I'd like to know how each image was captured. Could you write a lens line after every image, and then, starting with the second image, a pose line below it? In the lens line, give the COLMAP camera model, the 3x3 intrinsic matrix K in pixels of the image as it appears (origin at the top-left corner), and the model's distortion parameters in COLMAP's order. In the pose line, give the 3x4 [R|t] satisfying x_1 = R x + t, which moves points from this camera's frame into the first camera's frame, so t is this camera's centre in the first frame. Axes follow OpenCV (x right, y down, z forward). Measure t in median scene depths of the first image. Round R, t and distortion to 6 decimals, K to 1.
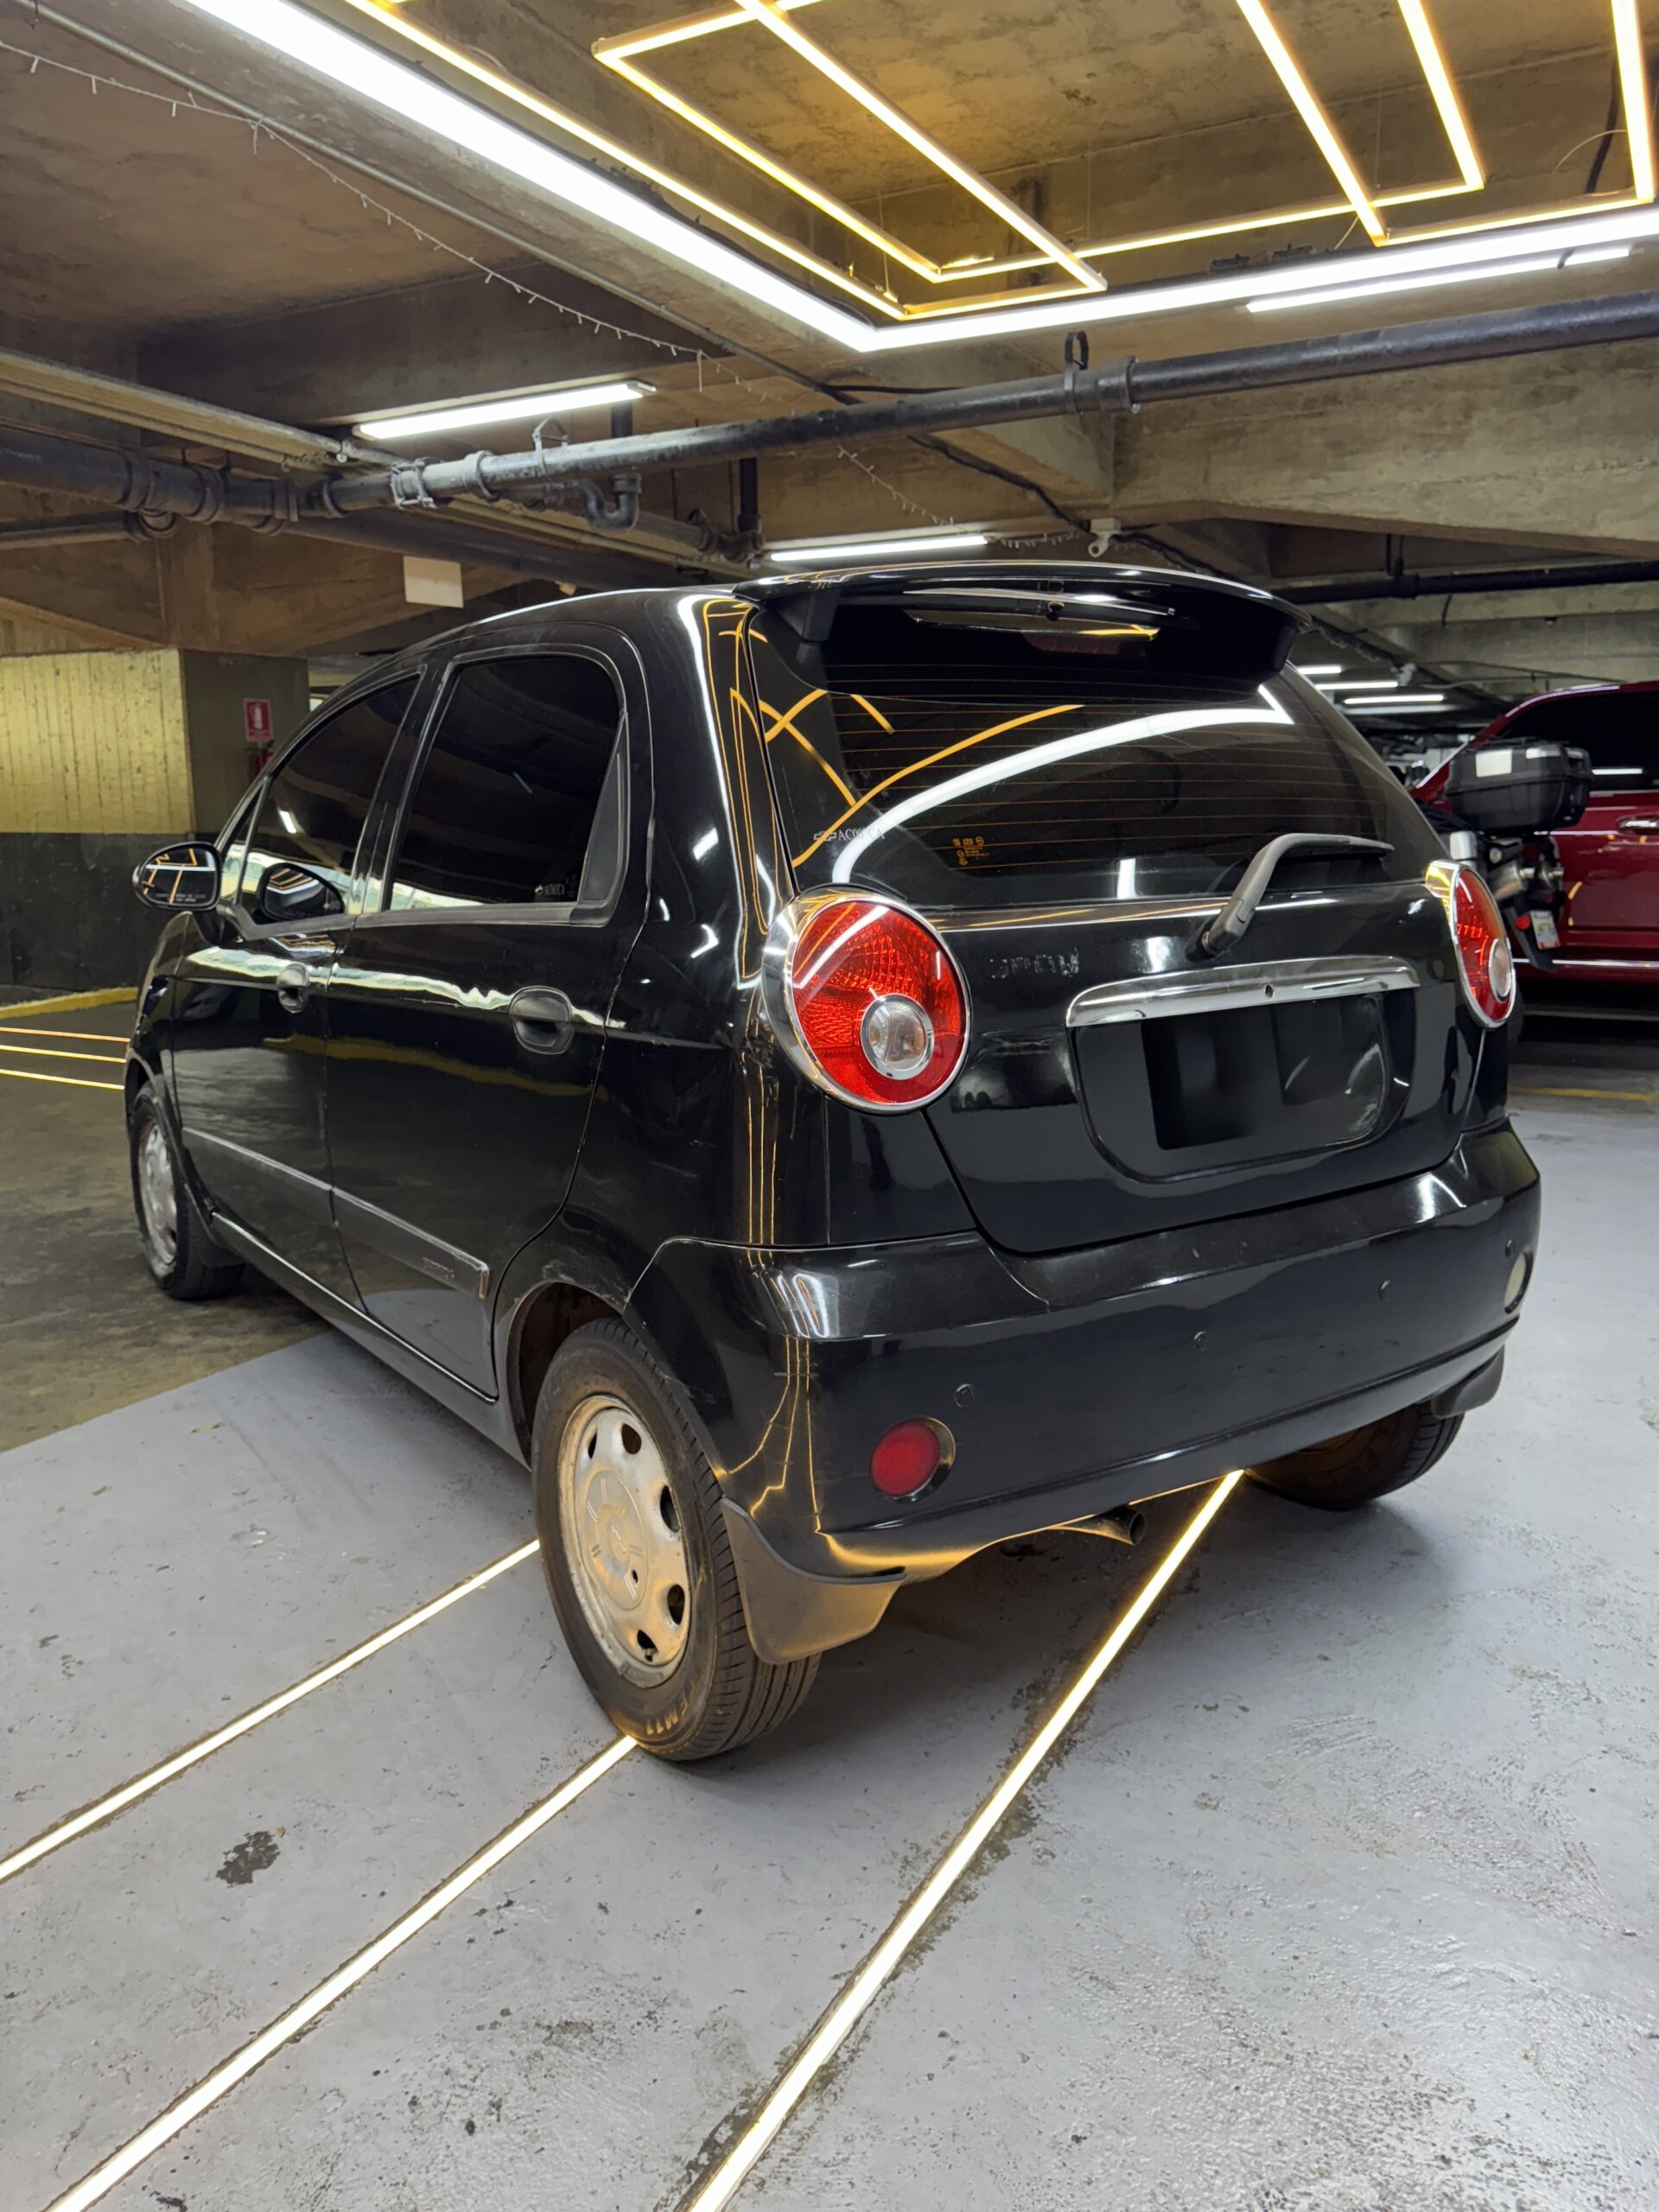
lens RADIAL K [[1576.9, 0, 823.6], [0, 1576.9, 1099.3], [0, 0, 1]] dist [0.003353, -0.009513]
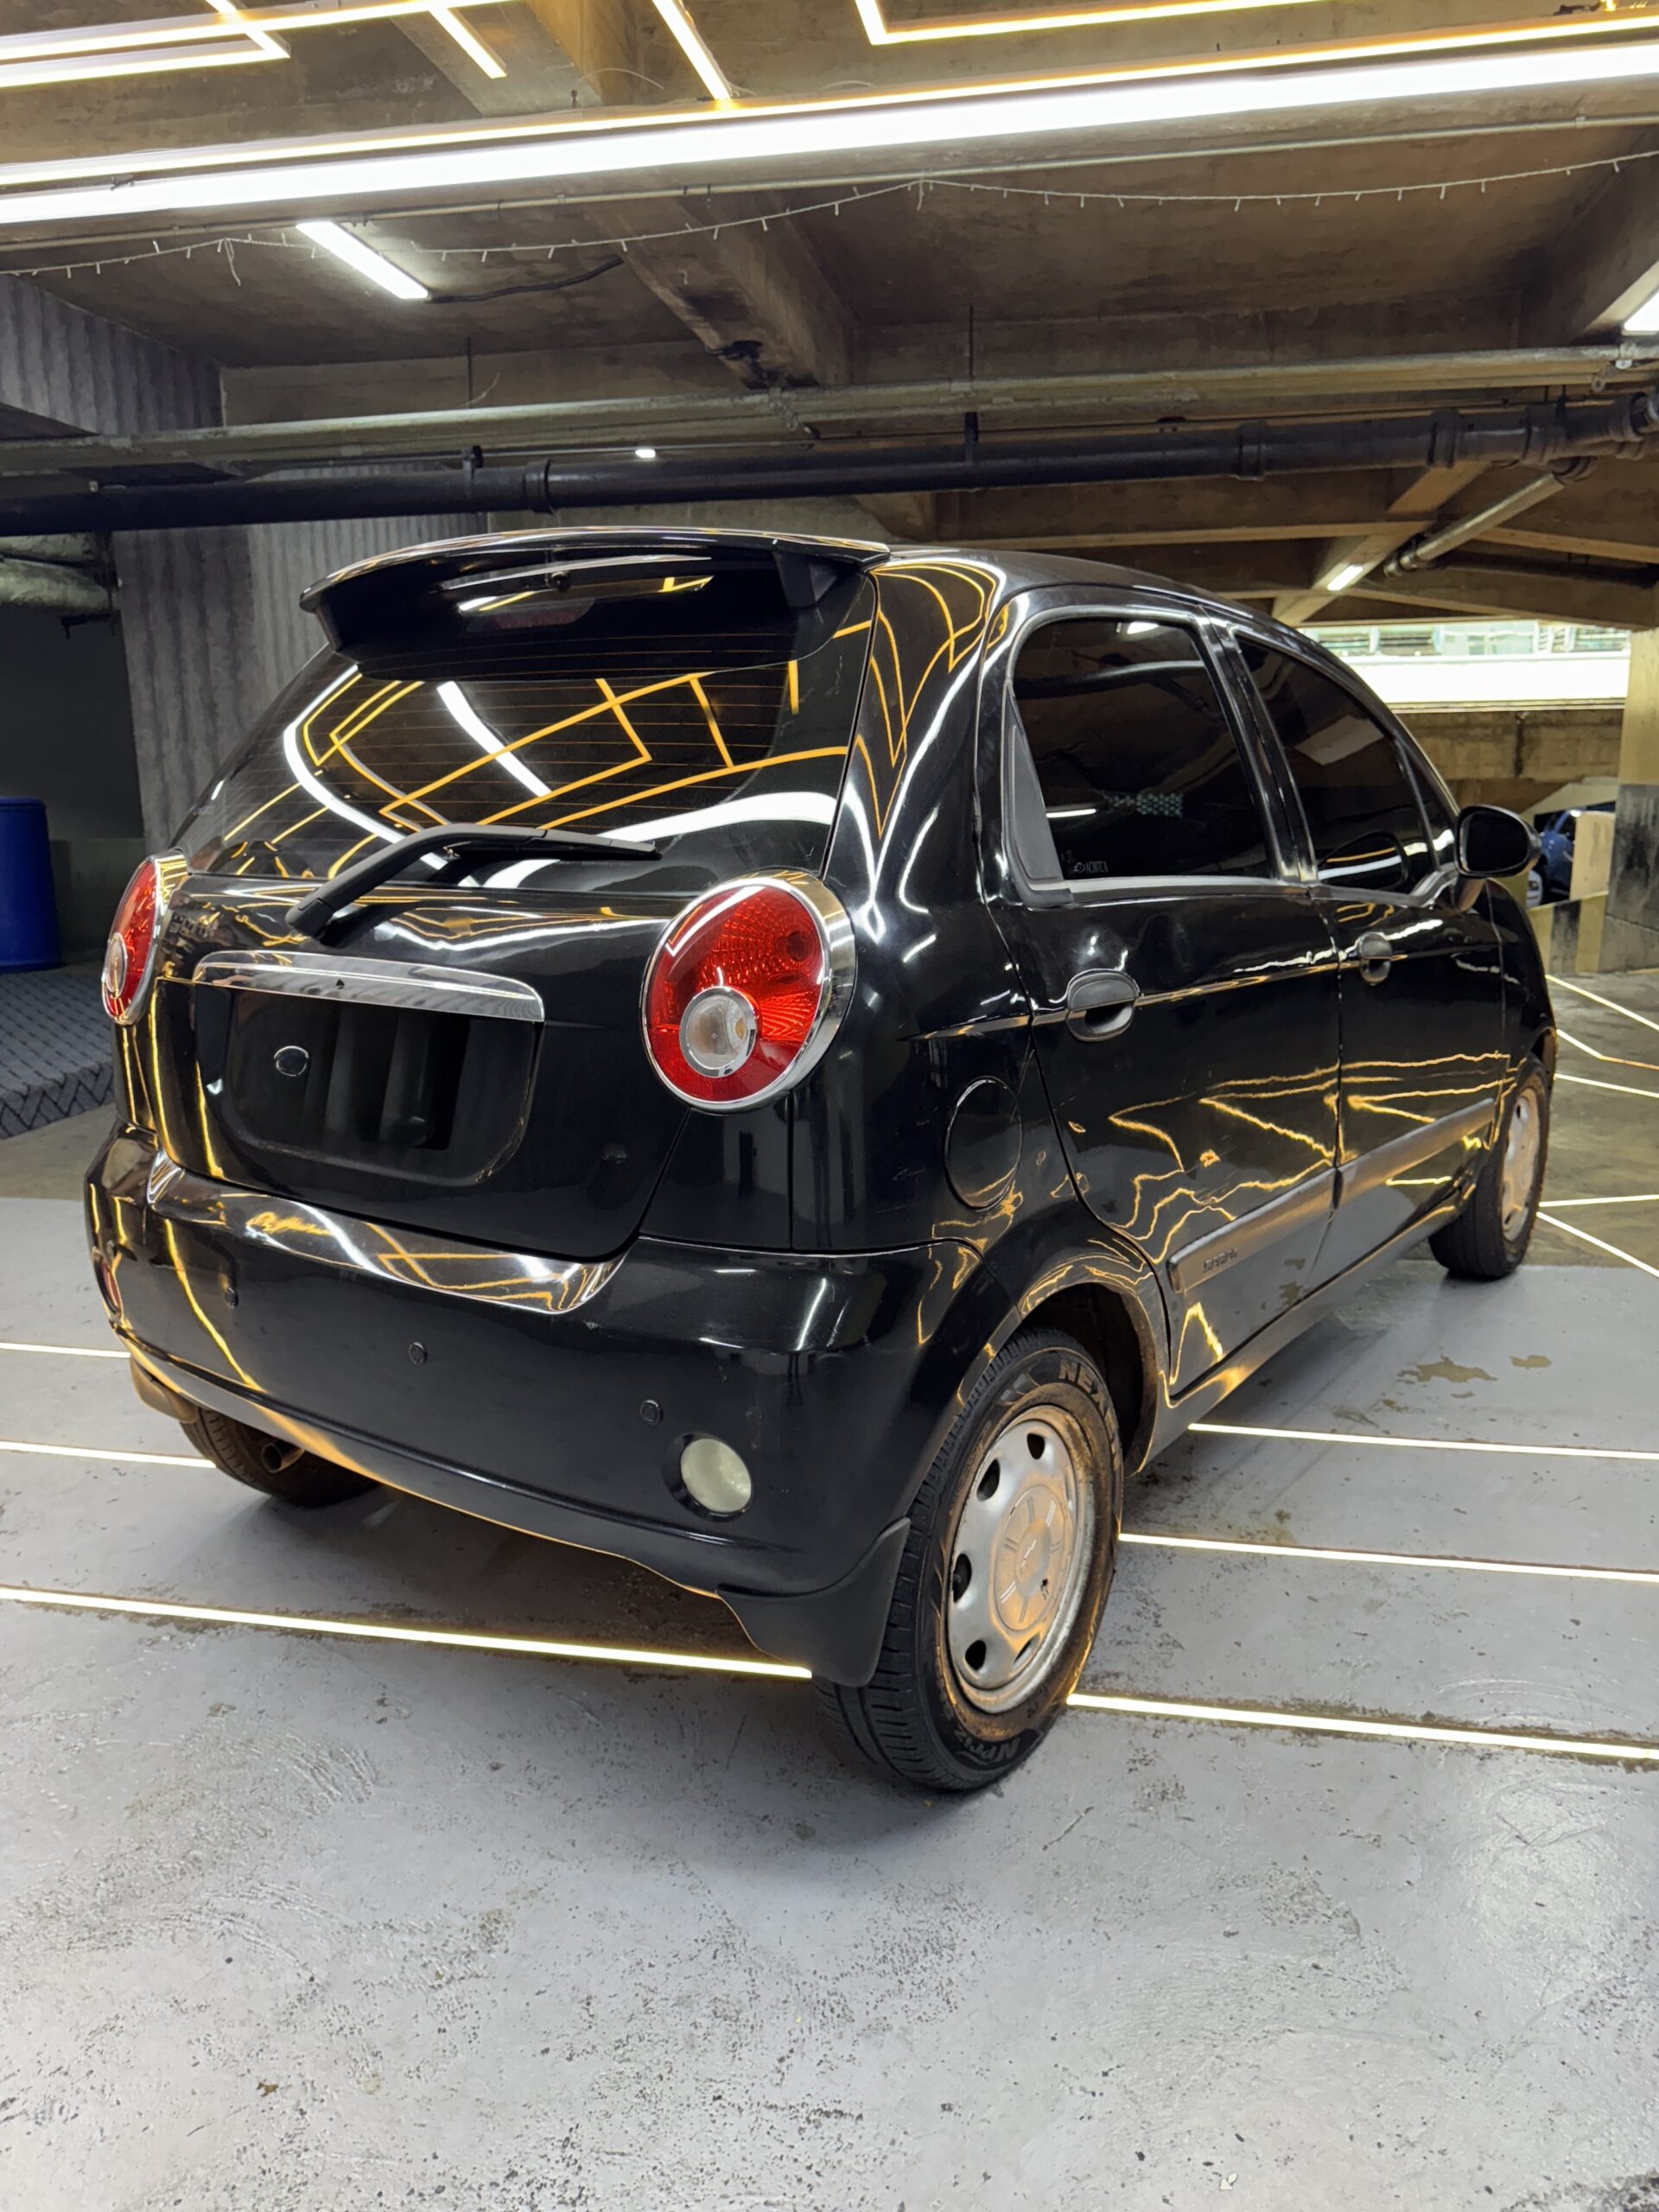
lens RADIAL K [[1576.9, 0, 826.5], [0, 1576.9, 1104.8], [0, 0, 1]] dist [0.003353, -0.009513]
pose [[0.315164, 0.190783, -0.929663, 1.137908], [-0.157654, 0.976499, 0.146949, -0.165751], [0.935851, 0.100252, 0.337835, 0.852506]]
